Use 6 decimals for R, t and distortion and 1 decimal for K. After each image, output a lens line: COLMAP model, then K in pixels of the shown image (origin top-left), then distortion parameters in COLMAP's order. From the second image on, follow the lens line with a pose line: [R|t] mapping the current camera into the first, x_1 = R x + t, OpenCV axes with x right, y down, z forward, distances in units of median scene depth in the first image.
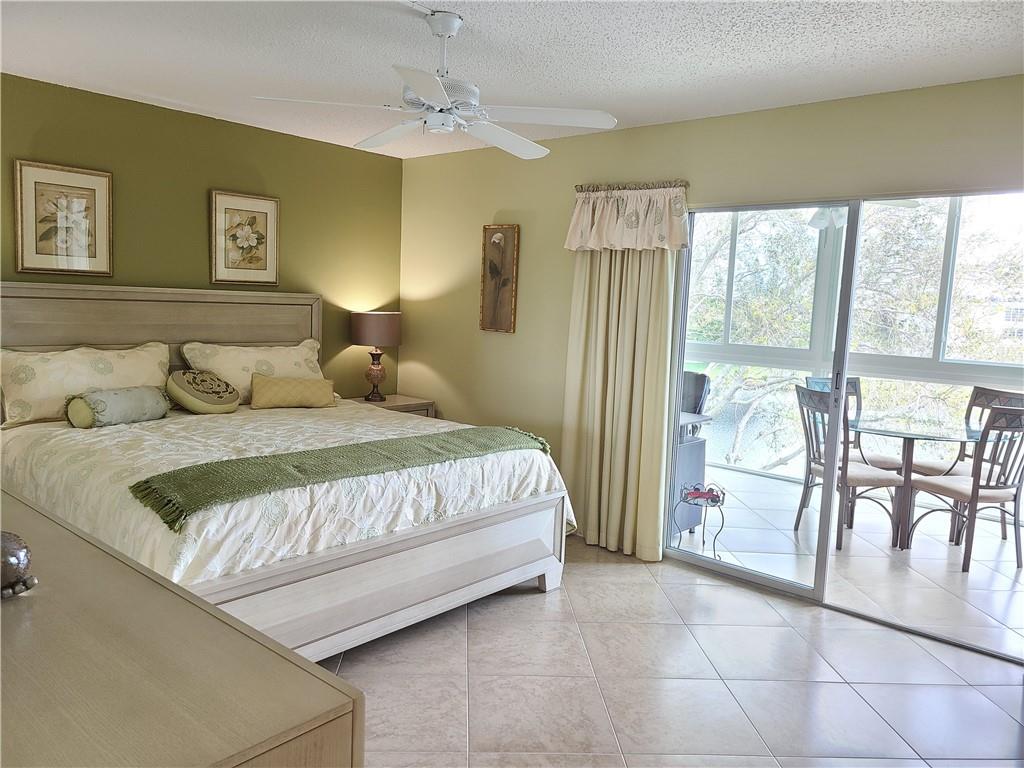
lens RADIAL K [[766.5, 0, 501.7], [0, 766.5, 383.5], [0, 0, 1]] dist [0.061135, -0.045407]
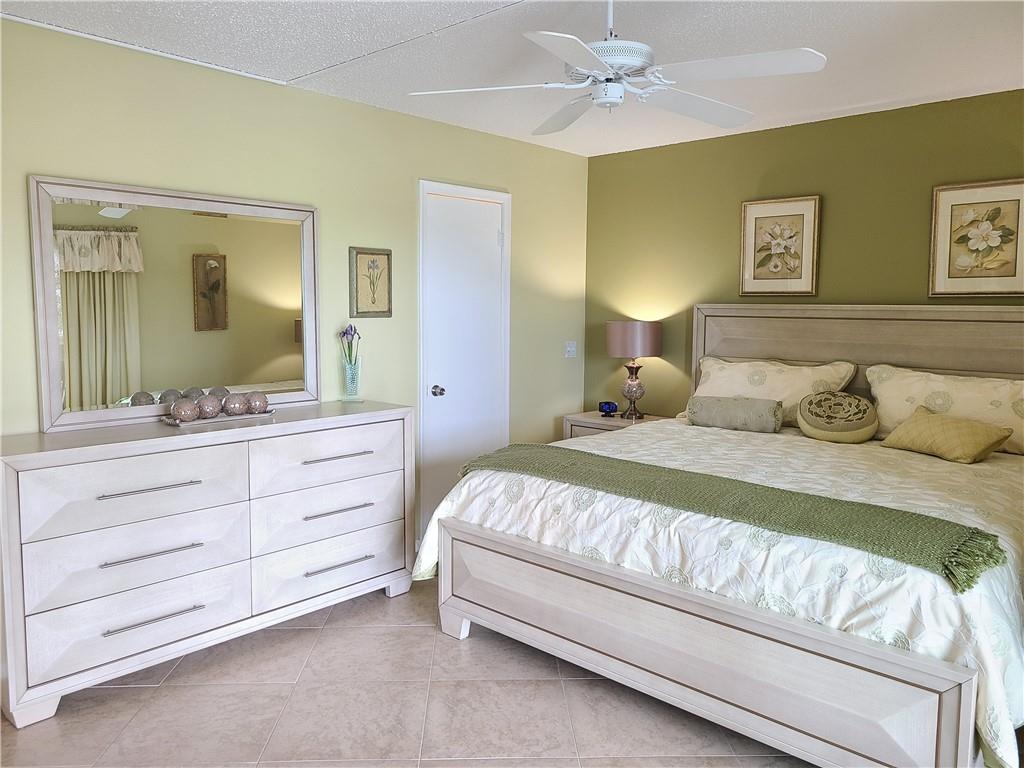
lens RADIAL K [[766.5, 0, 505.0], [0, 766.5, 372.4], [0, 0, 1]] dist [0.061135, -0.045407]
pose [[-0.016688, 0.051193, -0.998549, 0.519352], [-0.120337, 0.991326, 0.052834, -0.041062], [0.992593, 0.121044, -0.010383, 0.605619]]
